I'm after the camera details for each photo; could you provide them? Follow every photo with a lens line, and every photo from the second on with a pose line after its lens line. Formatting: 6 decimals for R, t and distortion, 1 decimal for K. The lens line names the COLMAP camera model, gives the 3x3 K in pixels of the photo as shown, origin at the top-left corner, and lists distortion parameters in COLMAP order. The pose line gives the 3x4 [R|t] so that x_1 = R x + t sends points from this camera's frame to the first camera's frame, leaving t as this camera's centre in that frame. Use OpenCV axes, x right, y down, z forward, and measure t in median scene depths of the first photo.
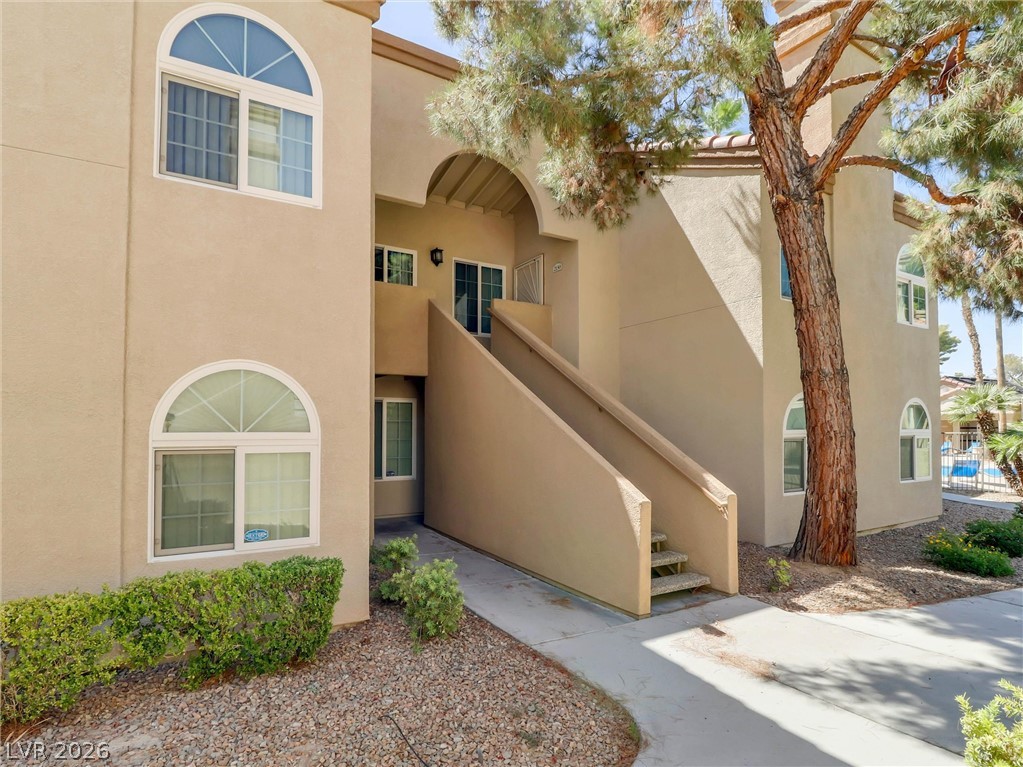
lens RADIAL K [[550.5, 0, 510.1], [0, 550.5, 418.2], [0, 0, 1]] dist [-0.003311, -0.010989]
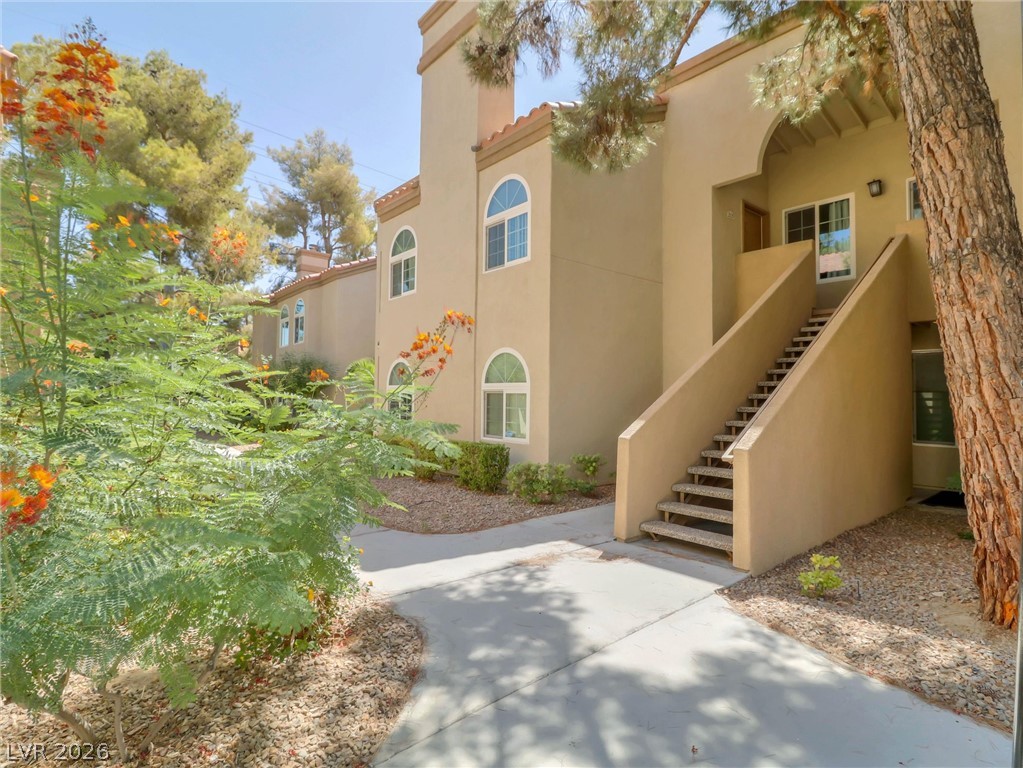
lens RADIAL K [[550.5, 0, 511.2], [0, 550.5, 377.2], [0, 0, 1]] dist [-0.003311, -0.010989]
pose [[0.155645, -0.031693, -0.987305, 1.468050], [0.011267, 0.999477, -0.030308, 0.063147], [0.987749, -0.006406, 0.155920, 0.660117]]
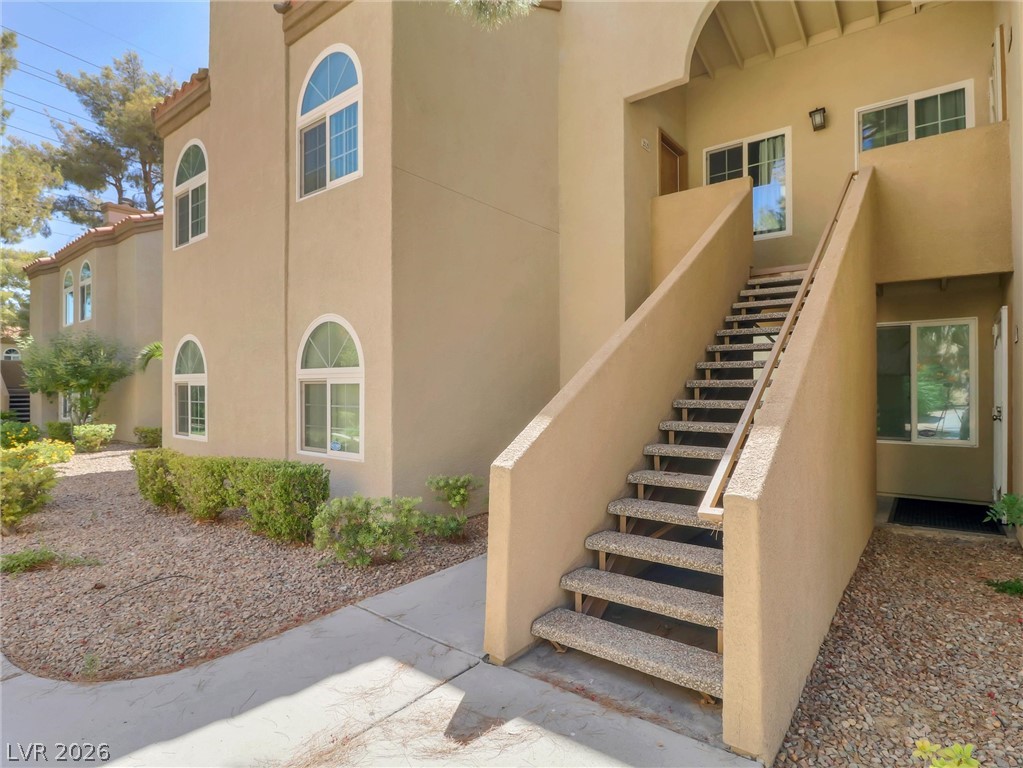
lens RADIAL K [[550.5, 0, 519.0], [0, 550.5, 388.6], [0, 0, 1]] dist [-0.003311, -0.010989]
pose [[0.358513, 0.003686, -0.933517, 0.887382], [0.024229, 0.999619, 0.013252, 0.065573], [0.933210, -0.027369, 0.358287, 0.894889]]
